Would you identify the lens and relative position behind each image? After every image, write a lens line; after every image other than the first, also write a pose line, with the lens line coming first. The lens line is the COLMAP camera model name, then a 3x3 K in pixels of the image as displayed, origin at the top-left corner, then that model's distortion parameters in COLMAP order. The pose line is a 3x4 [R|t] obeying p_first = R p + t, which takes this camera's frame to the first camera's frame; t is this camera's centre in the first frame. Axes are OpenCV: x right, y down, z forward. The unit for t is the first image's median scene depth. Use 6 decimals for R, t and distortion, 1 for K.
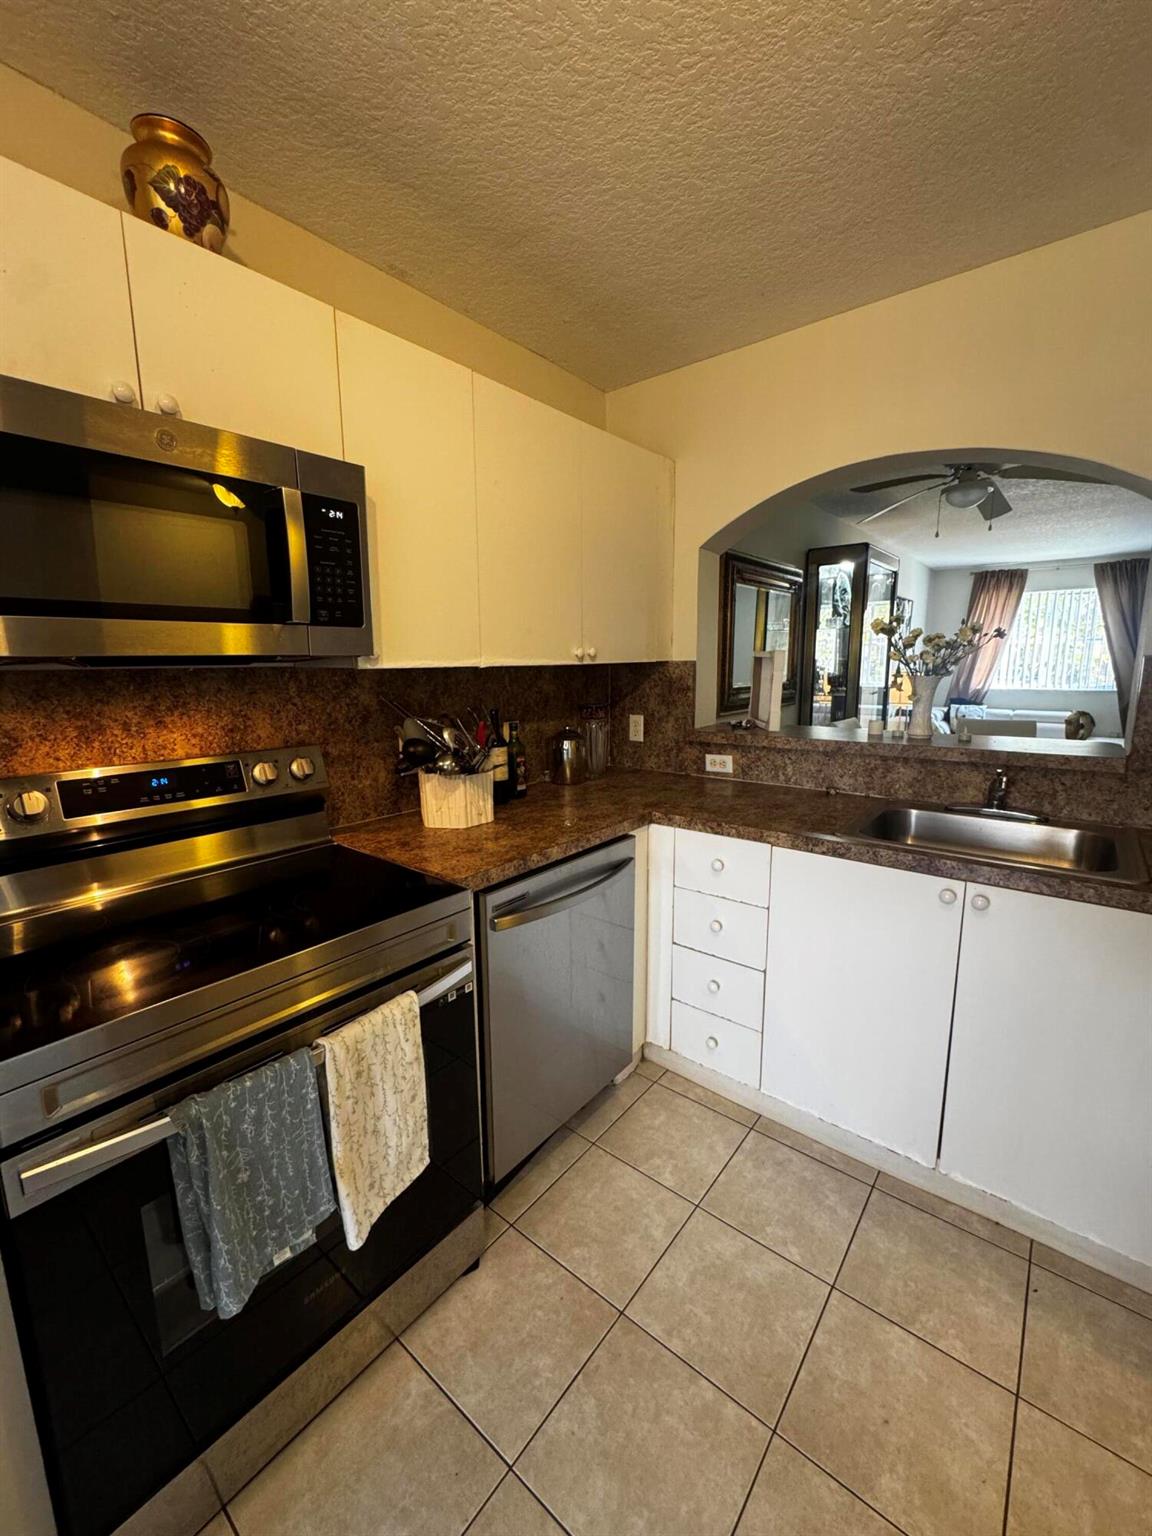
lens RADIAL K [[612.4, 0, 576.0], [0, 612.4, 768.0], [0, 0, 1]] dist [-0.003914, 0.000094]
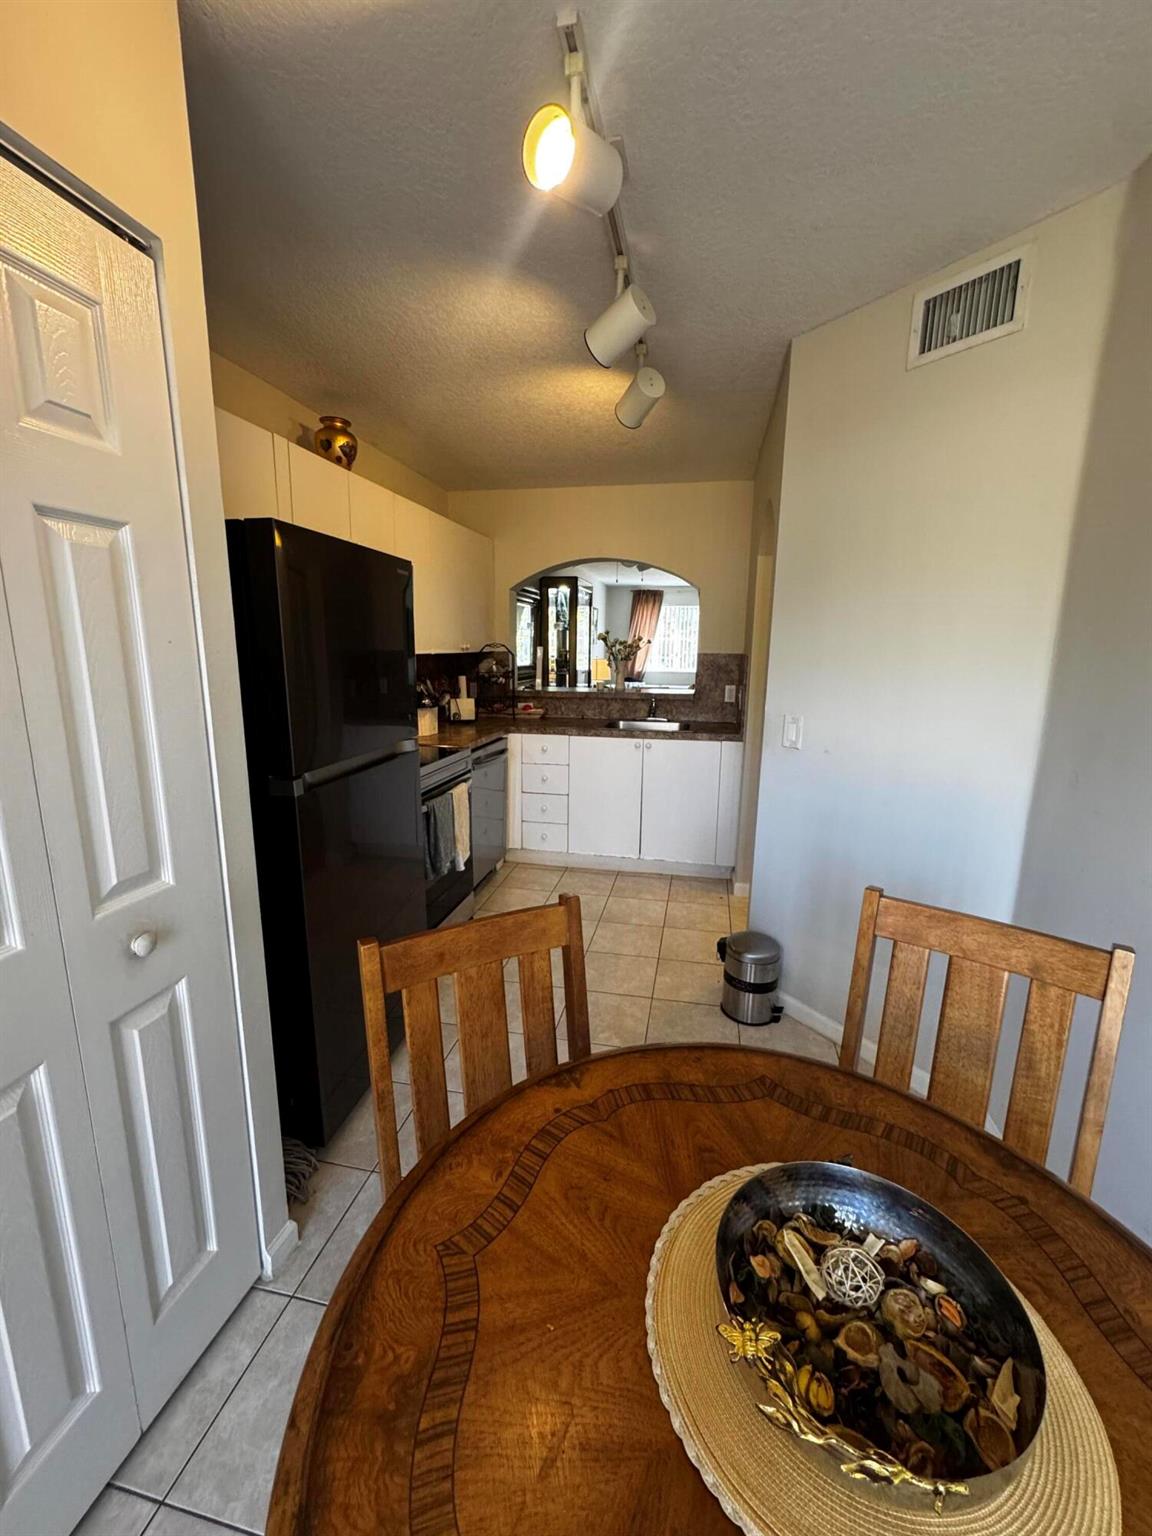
lens RADIAL K [[612.4, 0, 576.0], [0, 612.4, 768.0], [0, 0, 1]] dist [-0.003914, 0.000094]
pose [[0.887439, -0.069987, 0.455581, -0.576698], [0.059538, 0.997530, 0.037267, 0.135948], [-0.457064, -0.005948, 0.889414, -0.843621]]
